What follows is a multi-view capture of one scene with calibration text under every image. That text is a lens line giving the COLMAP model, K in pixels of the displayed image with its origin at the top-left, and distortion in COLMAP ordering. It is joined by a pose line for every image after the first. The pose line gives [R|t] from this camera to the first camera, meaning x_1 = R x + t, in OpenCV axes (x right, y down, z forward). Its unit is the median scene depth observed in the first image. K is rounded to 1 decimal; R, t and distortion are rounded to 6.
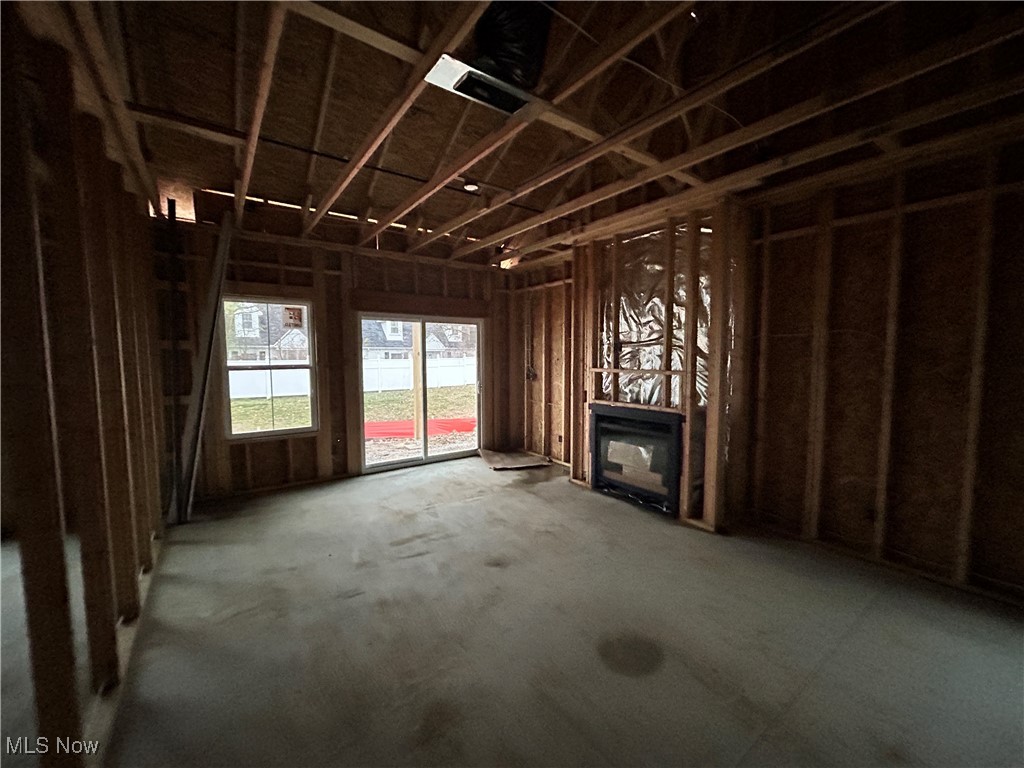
lens RADIAL K [[412.4, 0, 501.8], [0, 412.4, 385.3], [0, 0, 1]] dist [-0.001631, 0.000036]
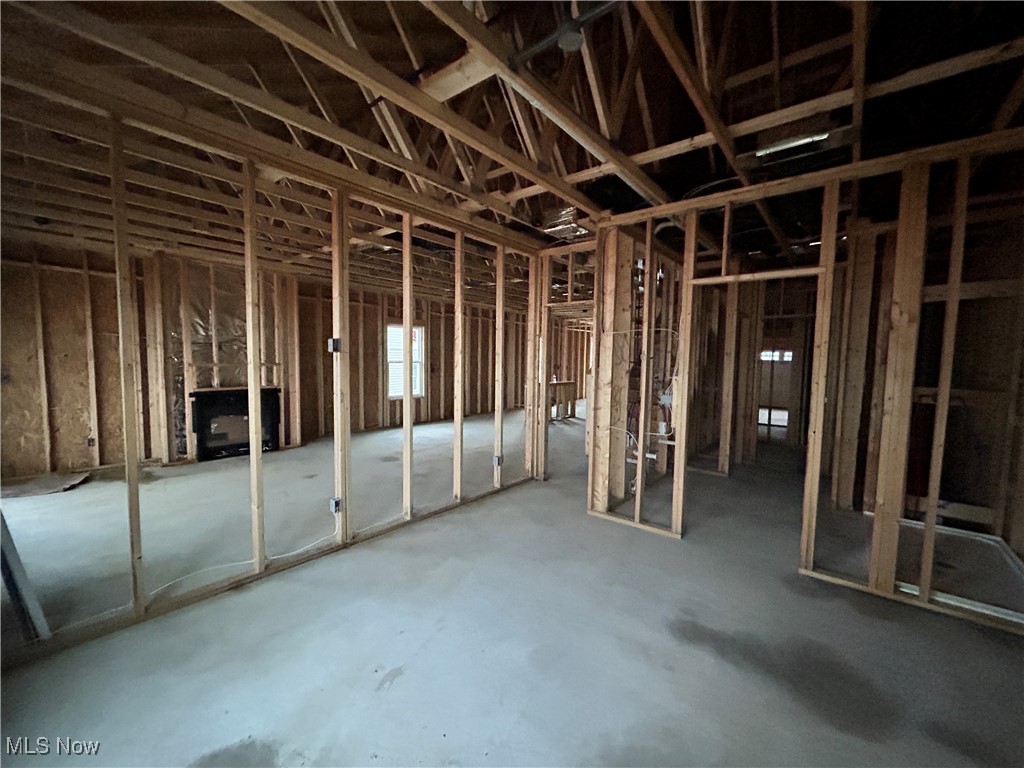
lens RADIAL K [[412.4, 0, 511.6], [0, 412.4, 385.0], [0, 0, 1]] dist [-0.001631, 0.000036]
pose [[-0.271574, -0.067999, 0.960012, -1.293241], [0.052612, 0.994960, 0.085358, -0.034419], [-0.960978, 0.073689, -0.266628, 0.440128]]
